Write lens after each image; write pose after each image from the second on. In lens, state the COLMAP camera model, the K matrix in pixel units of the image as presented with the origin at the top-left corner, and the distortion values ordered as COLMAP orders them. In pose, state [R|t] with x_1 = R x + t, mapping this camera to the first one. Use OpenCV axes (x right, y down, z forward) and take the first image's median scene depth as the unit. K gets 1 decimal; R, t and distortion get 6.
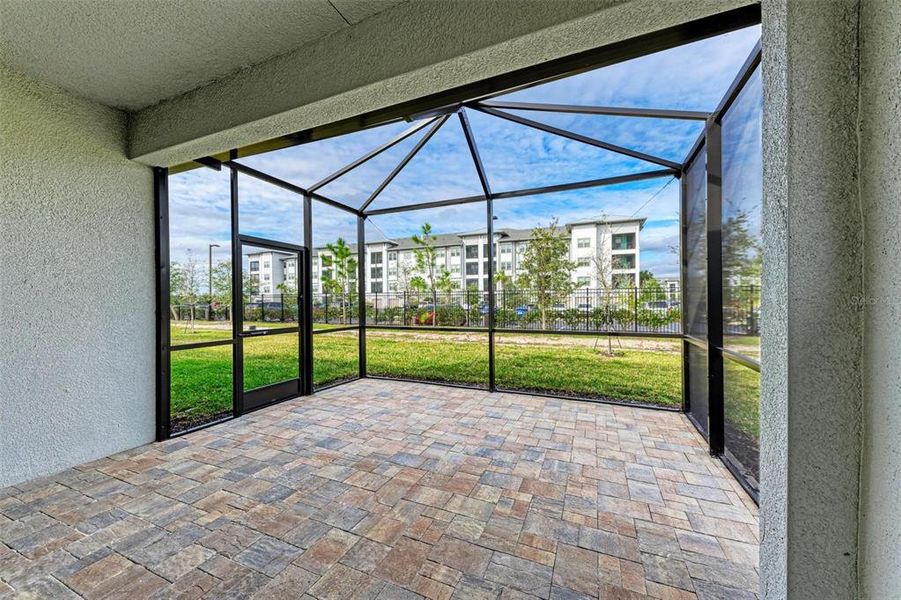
lens RADIAL K [[350.8, 0, 447.6], [0, 350.8, 303.5], [0, 0, 1]] dist [0.010976, -0.000274]
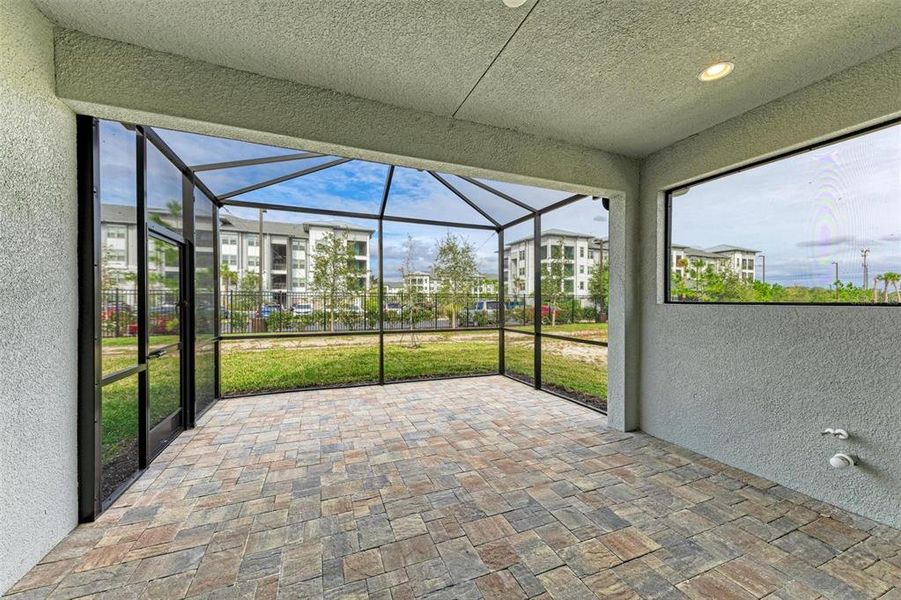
lens RADIAL K [[375.7, 0, 450.5], [0, 375.7, 300.0], [0, 0, 1]] dist [0.011603, -0.000376]
pose [[0.659954, 0.009401, 0.751247, -0.843225], [-0.005238, 0.999955, -0.007912, -0.027682], [-0.751288, 0.001286, 0.659974, 0.009564]]
